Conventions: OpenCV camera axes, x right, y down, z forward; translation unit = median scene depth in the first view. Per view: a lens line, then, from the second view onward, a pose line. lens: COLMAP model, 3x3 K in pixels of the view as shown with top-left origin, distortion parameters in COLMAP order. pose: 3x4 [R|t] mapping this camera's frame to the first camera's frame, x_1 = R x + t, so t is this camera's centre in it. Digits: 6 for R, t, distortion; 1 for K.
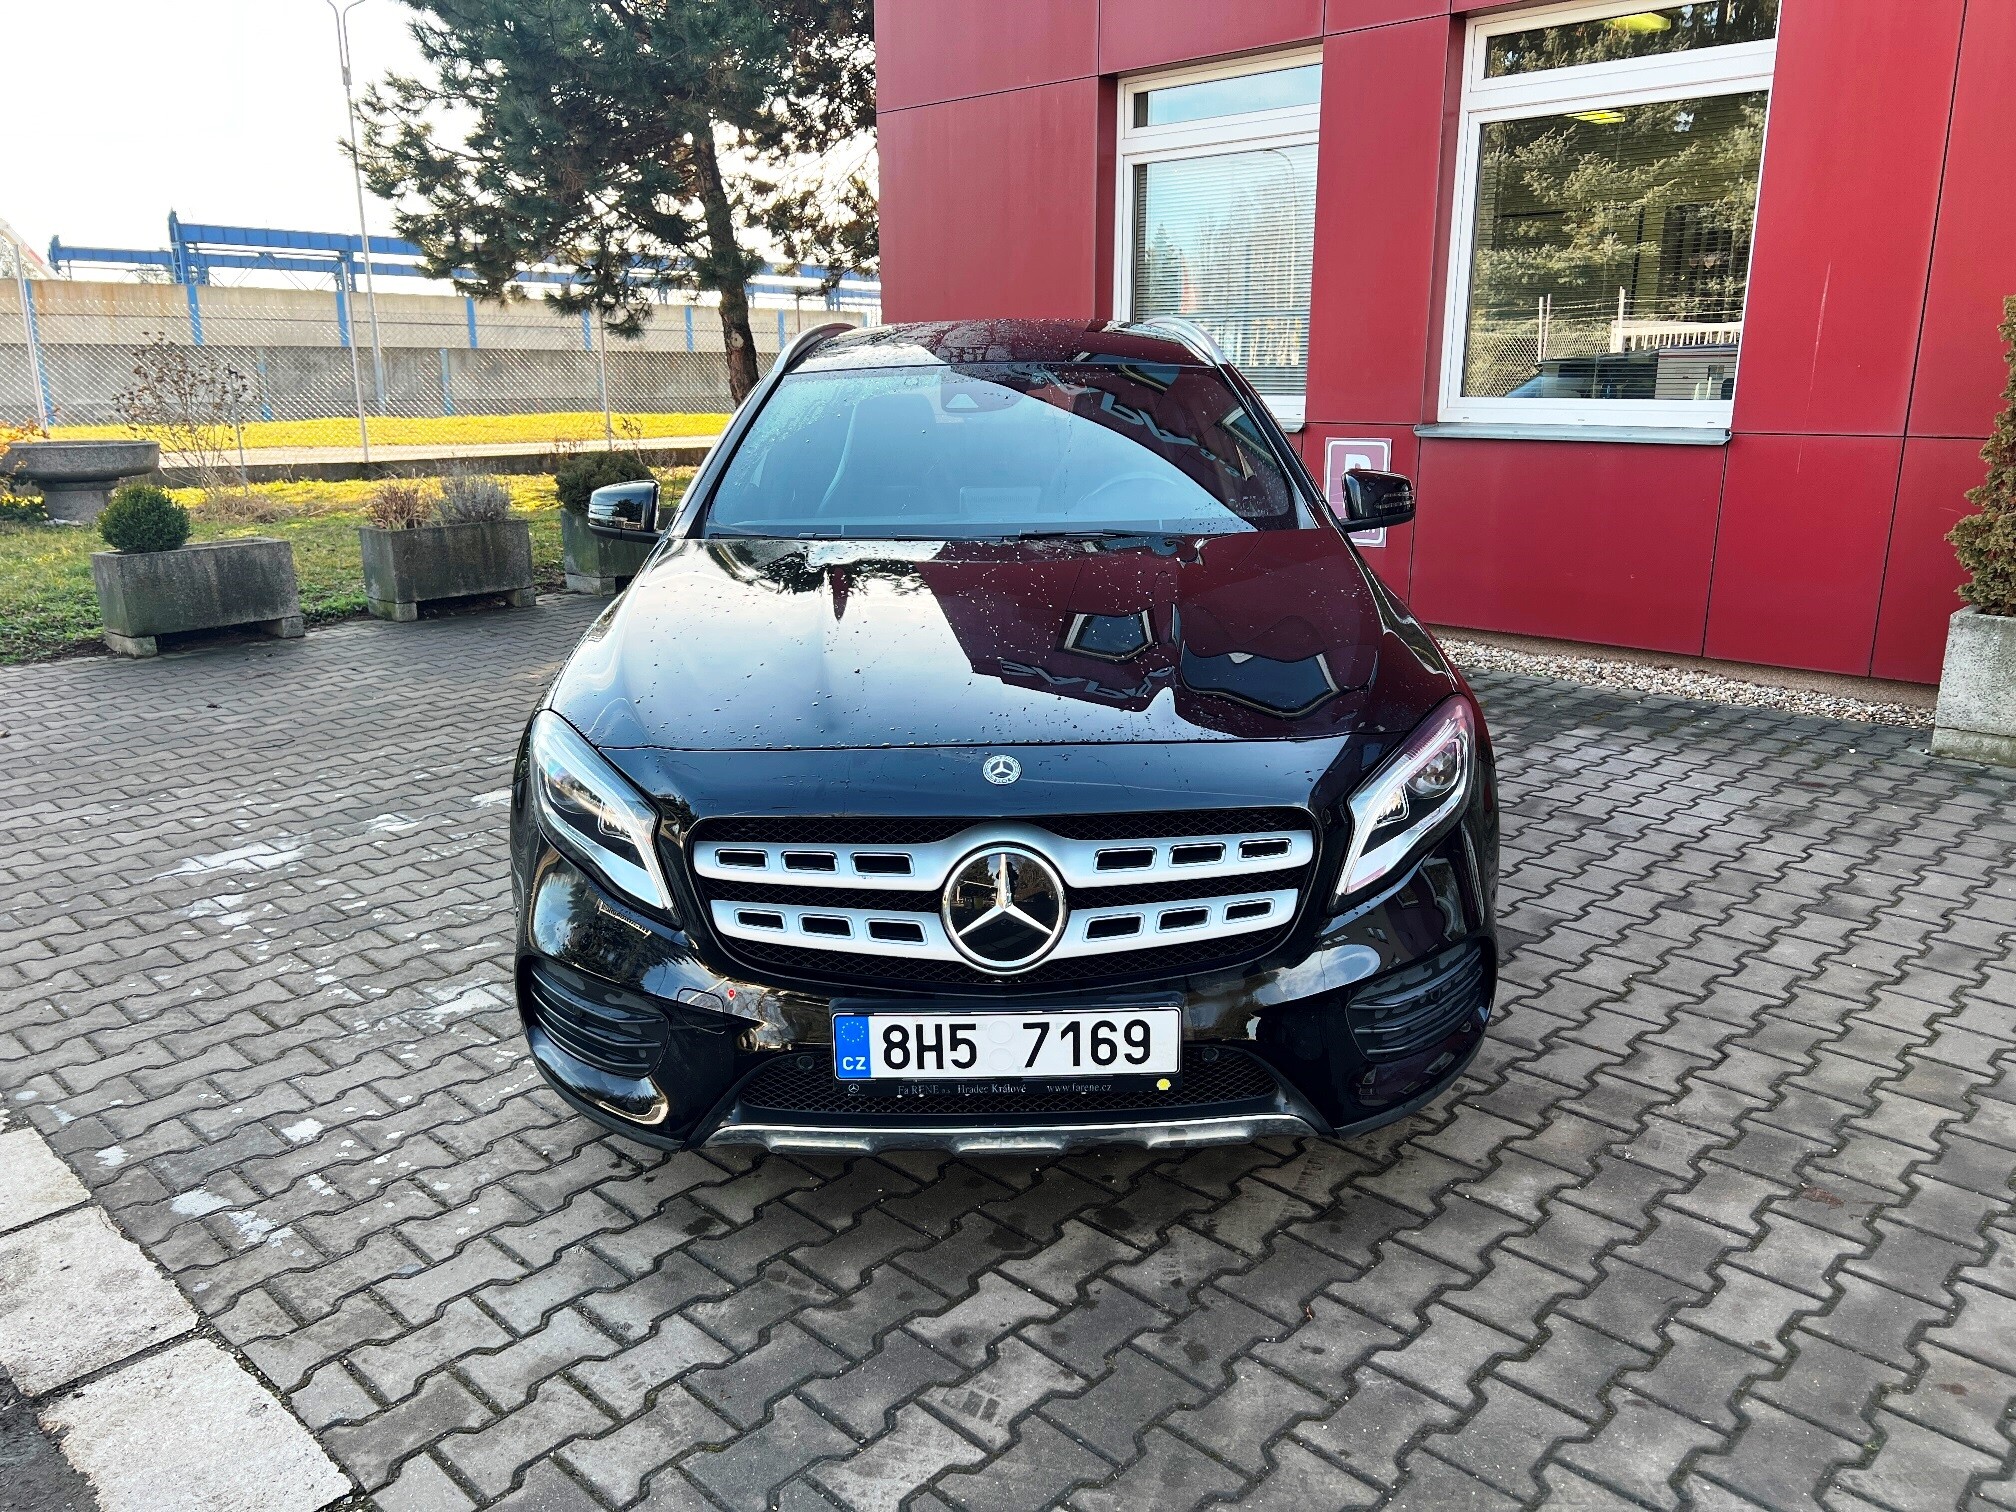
lens RADIAL K [[1519.5, 0, 1014.2], [0, 1519.5, 793.5], [0, 0, 1]] dist [0.008906, 0.003717]
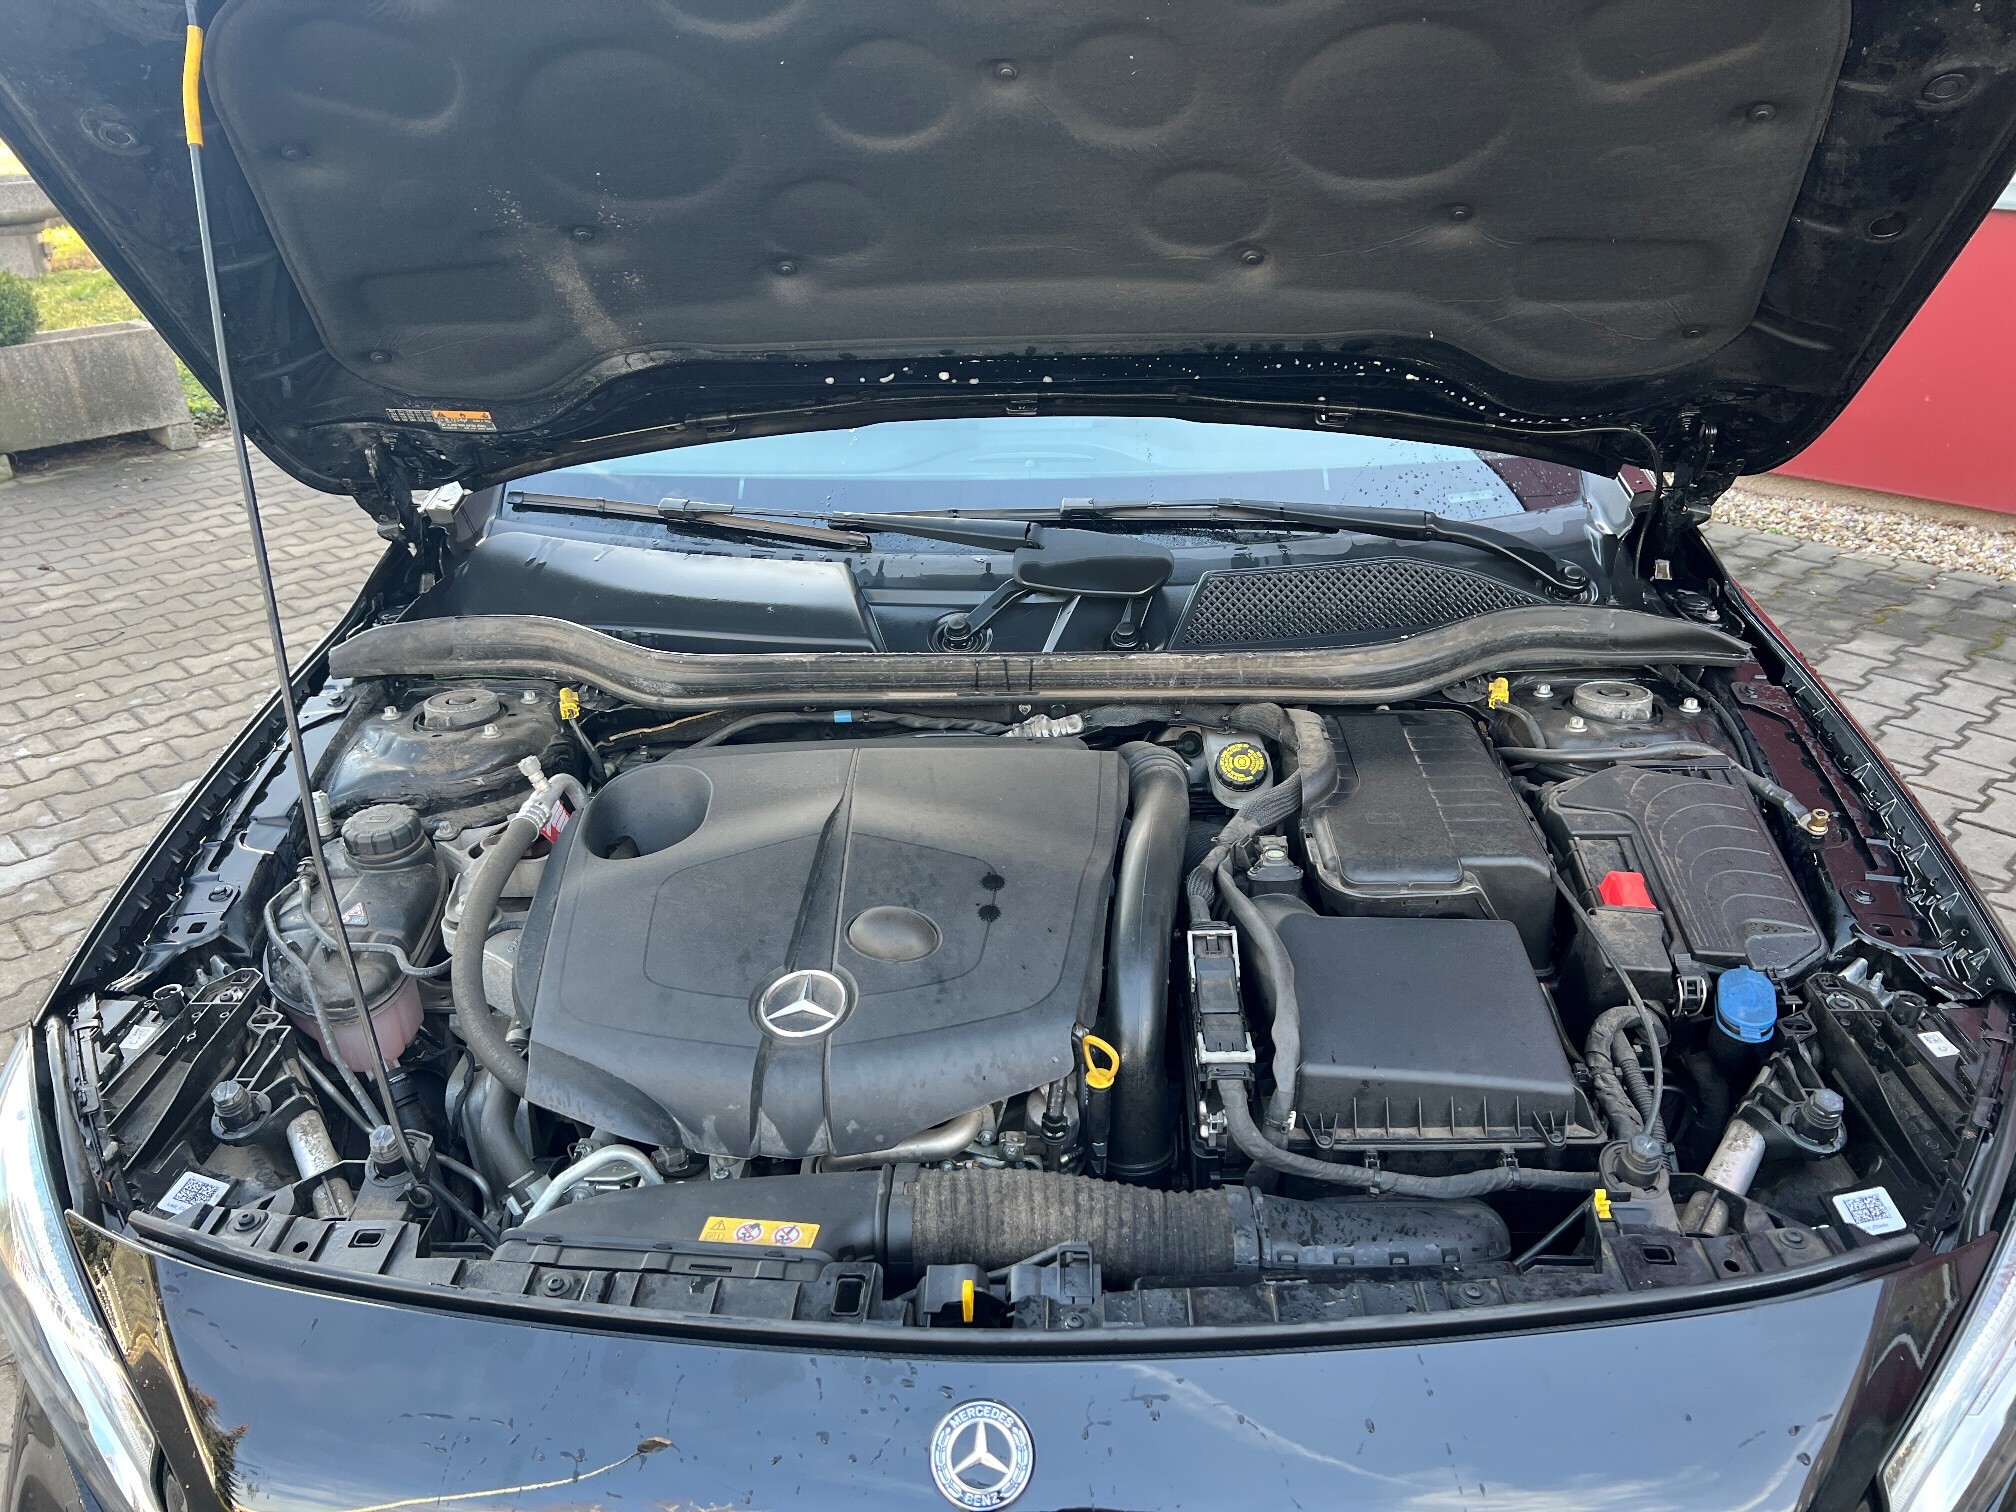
lens RADIAL K [[1536.4, 0, 1008.0], [0, 1536.4, 756.0], [0, 0, 1]] dist [0.005931, -0.000405]
pose [[0.999069, 0.005789, -0.042746, 0.005174], [0.000896, 0.987954, 0.154747, -0.092129], [0.043127, -0.154642, 0.987029, 0.245258]]
